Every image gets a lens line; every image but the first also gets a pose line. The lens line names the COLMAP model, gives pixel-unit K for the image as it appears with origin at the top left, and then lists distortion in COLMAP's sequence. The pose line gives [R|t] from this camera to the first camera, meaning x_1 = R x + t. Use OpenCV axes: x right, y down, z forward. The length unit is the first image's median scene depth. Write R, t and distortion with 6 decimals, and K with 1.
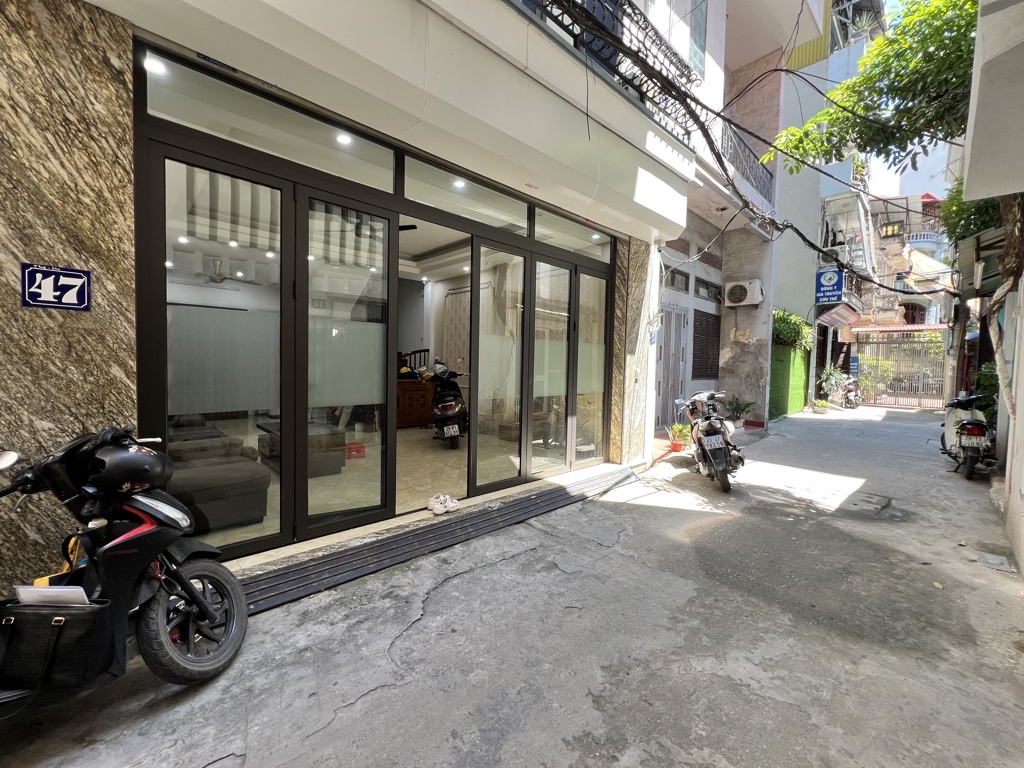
lens RADIAL K [[411.5, 0, 510.5], [0, 411.5, 382.6], [0, 0, 1]] dist [-0.000267, 0.000019]
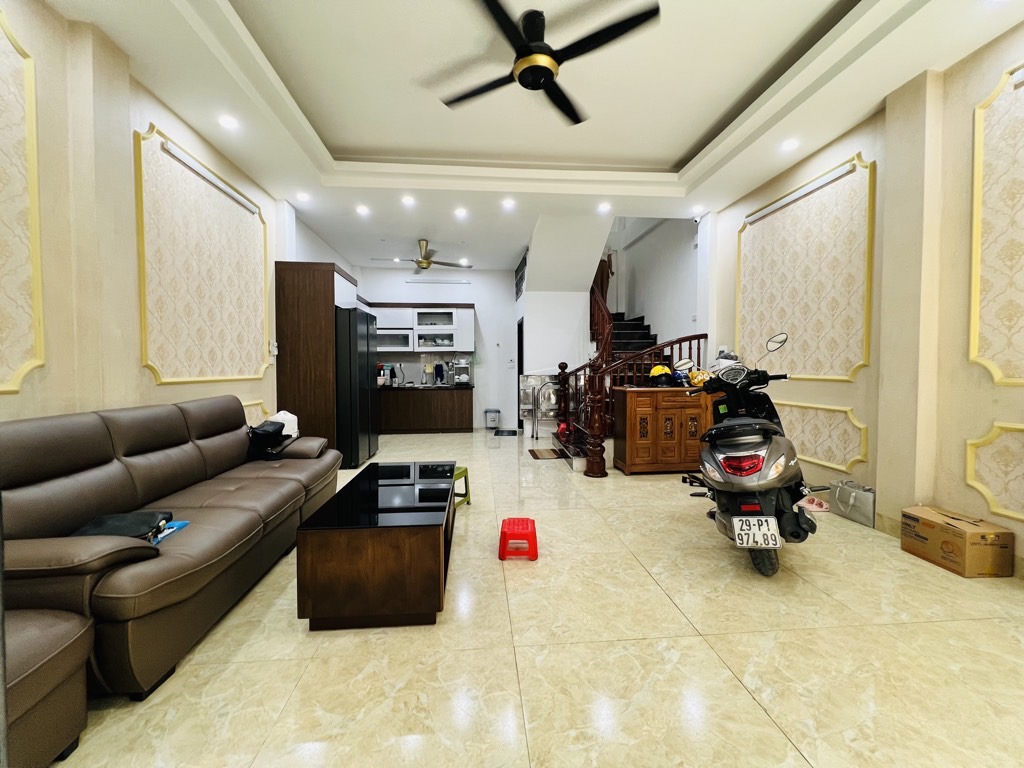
lens RADIAL K [[411.5, 0, 508.9], [0, 411.5, 381.9], [0, 0, 1]] dist [-0.000267, 0.000019]
pose [[0.782615, -0.000724, -0.622506, -0.071639], [-0.010348, 0.999846, -0.014173, -0.005194], [0.622421, 0.017534, 0.782487, 0.471812]]
